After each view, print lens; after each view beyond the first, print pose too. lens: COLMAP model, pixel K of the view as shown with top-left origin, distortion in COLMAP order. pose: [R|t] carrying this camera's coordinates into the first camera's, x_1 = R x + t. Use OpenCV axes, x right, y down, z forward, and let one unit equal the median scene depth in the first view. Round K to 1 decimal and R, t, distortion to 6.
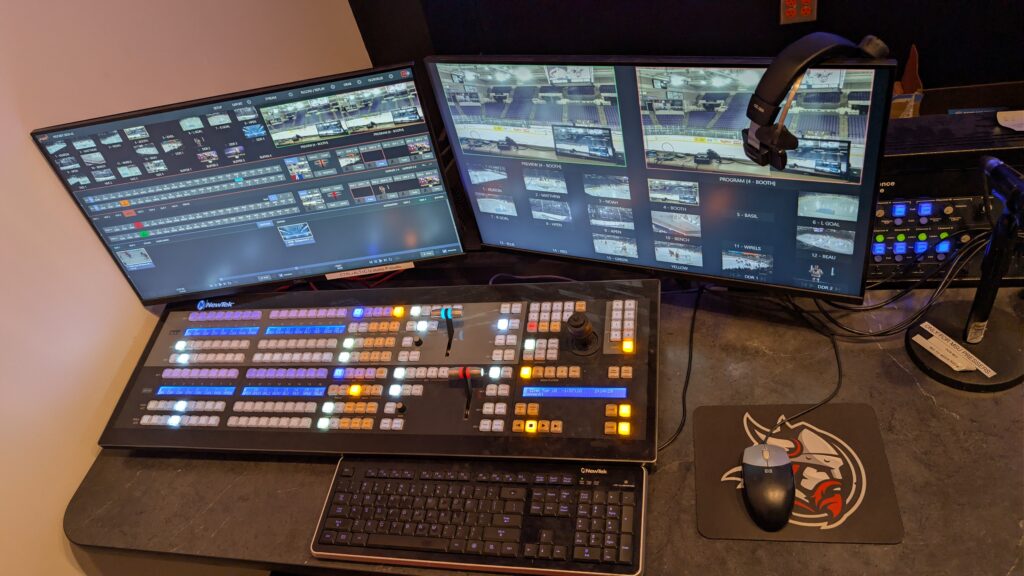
lens RADIAL K [[745.4, 0, 517.7], [0, 745.4, 285.0], [0, 0, 1]] dist [0.013520, -0.004414]
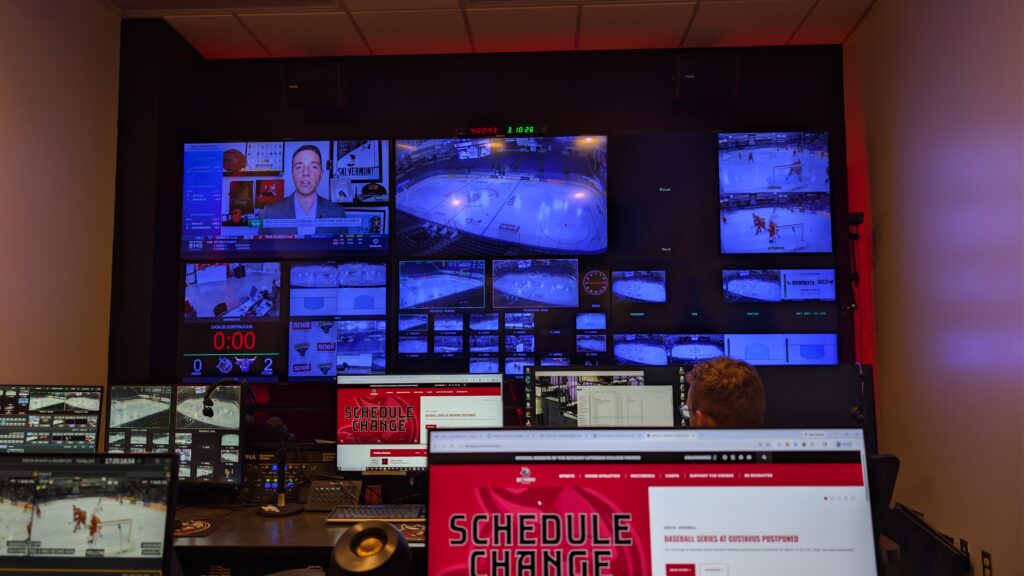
lens RADIAL K [[745.4, 0, 510.6], [0, 745.4, 284.3], [0, 0, 1]] dist [0.013520, -0.004414]
pose [[0.969027, 0.215461, 0.120680, 0.775841], [-0.052318, 0.656689, -0.752345, 1.248090], [-0.241351, 0.722729, 0.647621, -1.183231]]
